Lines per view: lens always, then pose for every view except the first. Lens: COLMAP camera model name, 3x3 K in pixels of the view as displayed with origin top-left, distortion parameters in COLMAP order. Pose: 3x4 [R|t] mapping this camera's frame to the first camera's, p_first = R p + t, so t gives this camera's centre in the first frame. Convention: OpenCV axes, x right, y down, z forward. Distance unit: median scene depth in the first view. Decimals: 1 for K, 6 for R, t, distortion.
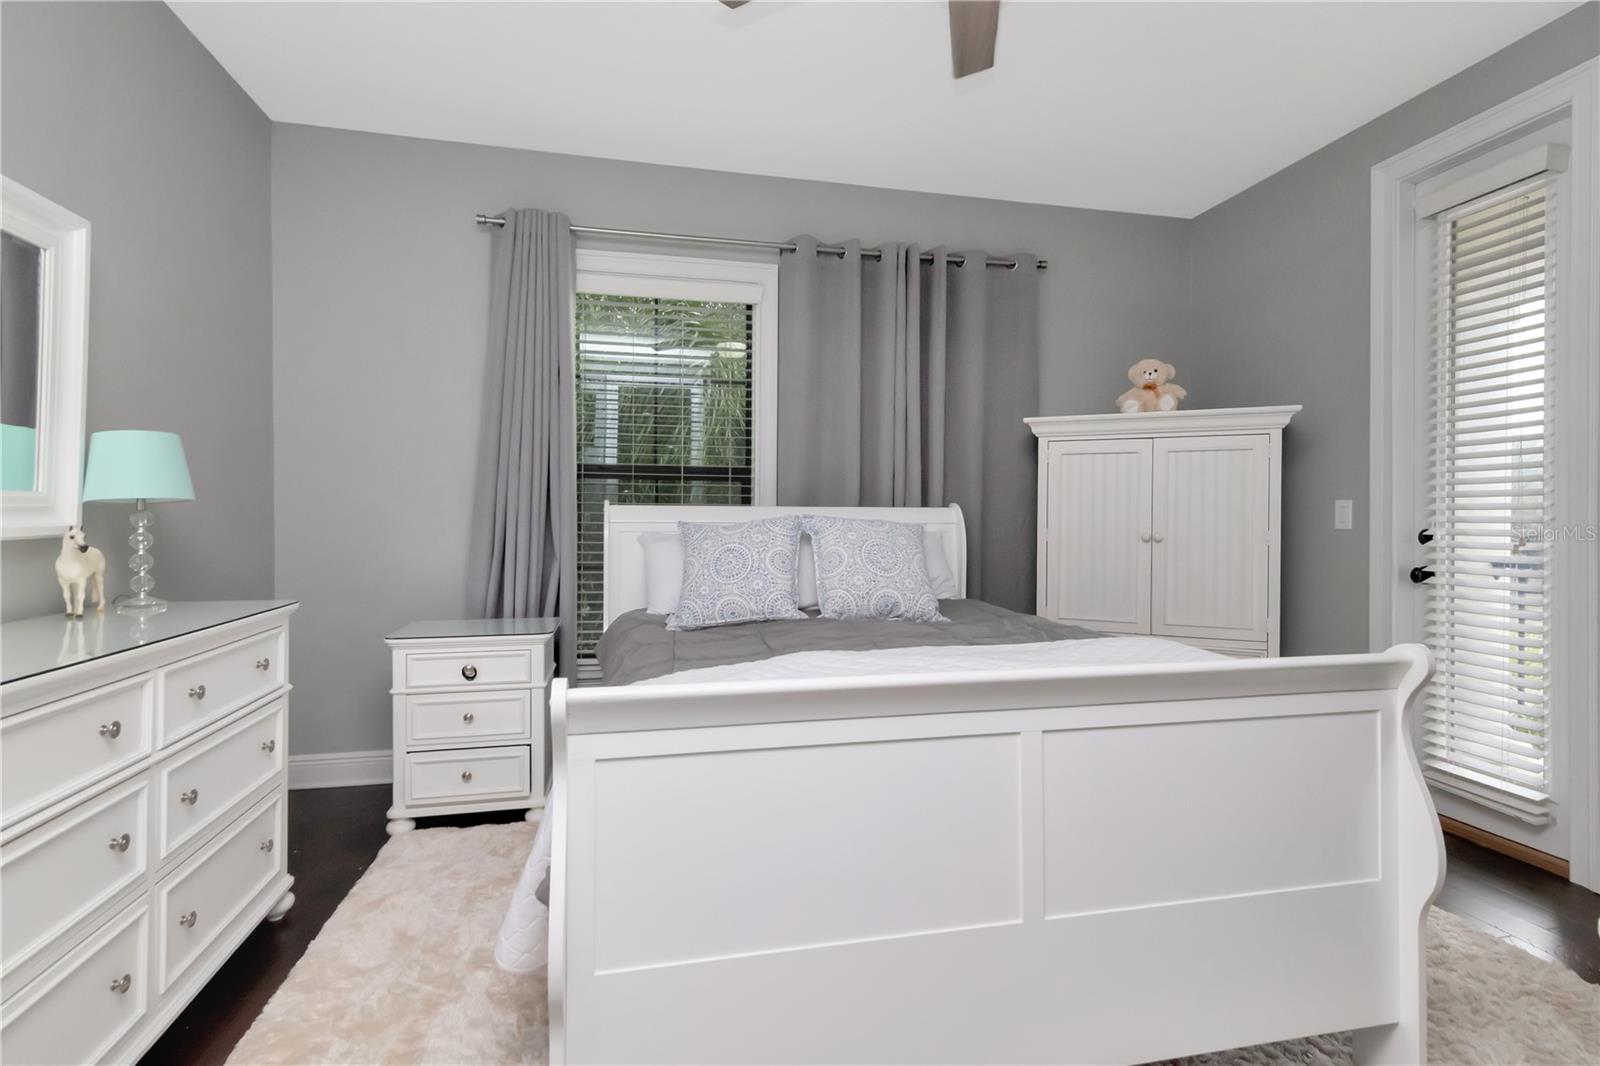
lens RADIAL K [[815.8, 0, 801.0], [0, 815.8, 536.2], [0, 0, 1]] dist [0.040543, -0.026690]
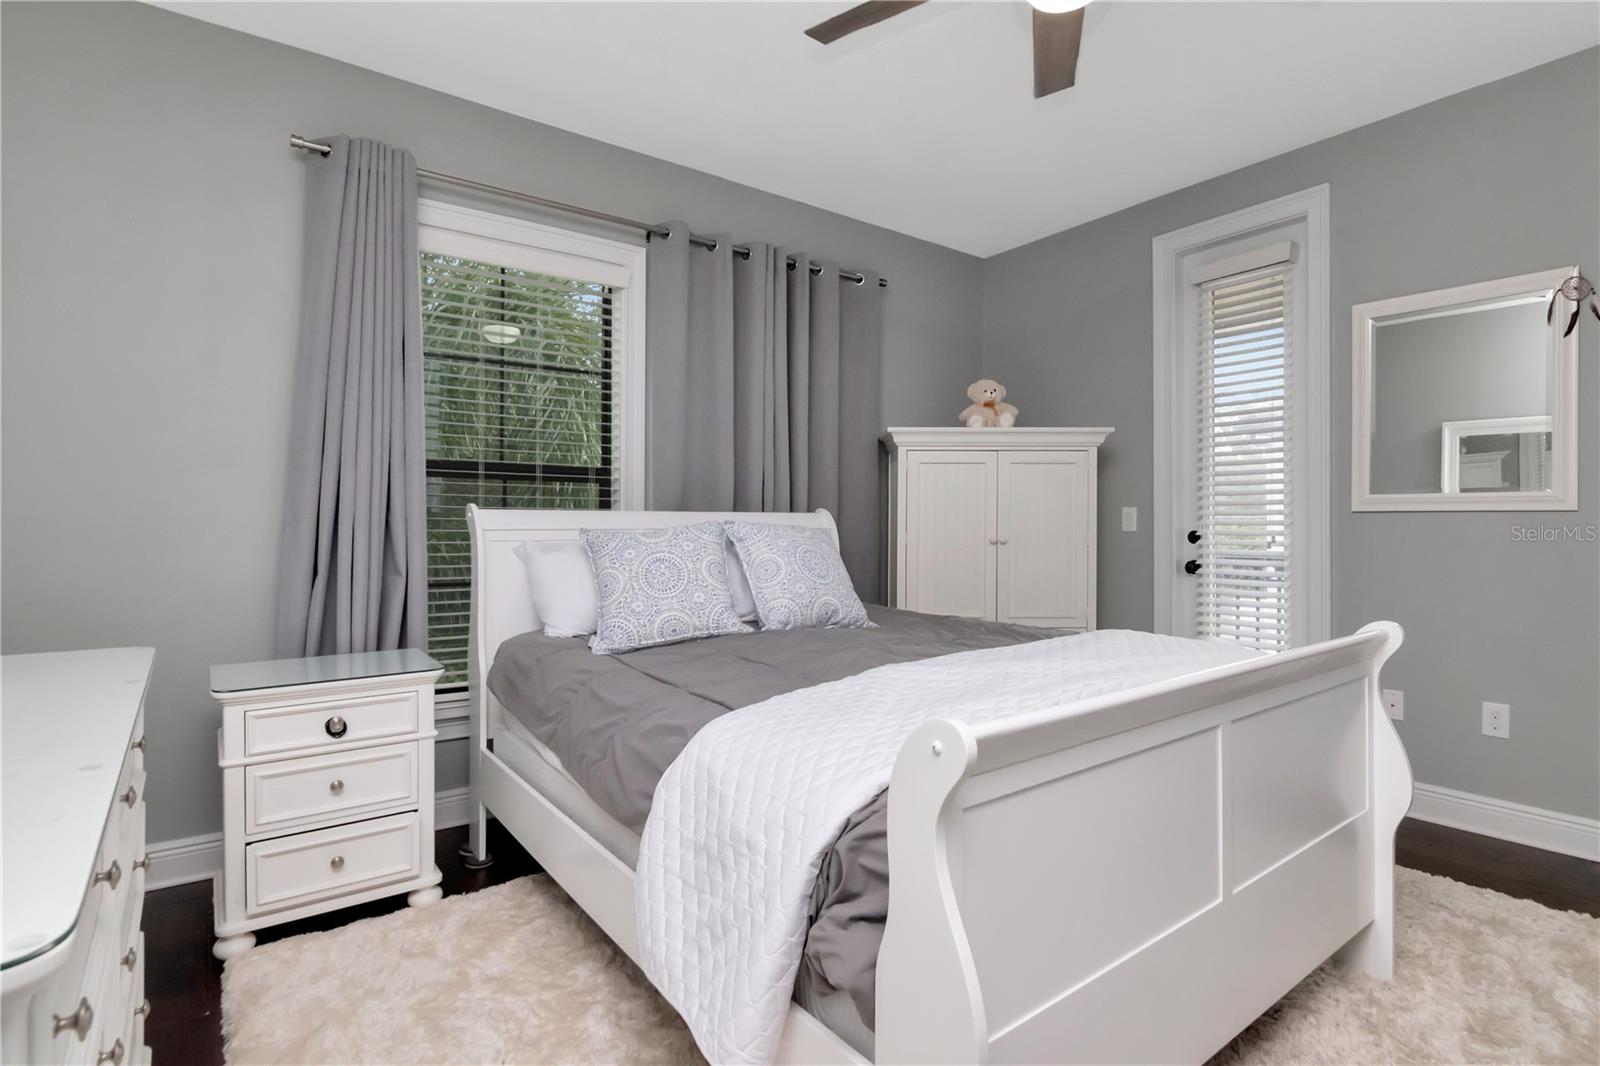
lens RADIAL K [[815.6, 0, 809.9], [0, 815.6, 532.4], [0, 0, 1]] dist [-0.003732, -0.000709]
pose [[0.908831, -0.008851, 0.417070, -0.272612], [0.013118, 0.999887, -0.007367, -0.003987], [-0.416958, 0.012166, 0.908844, 0.105542]]
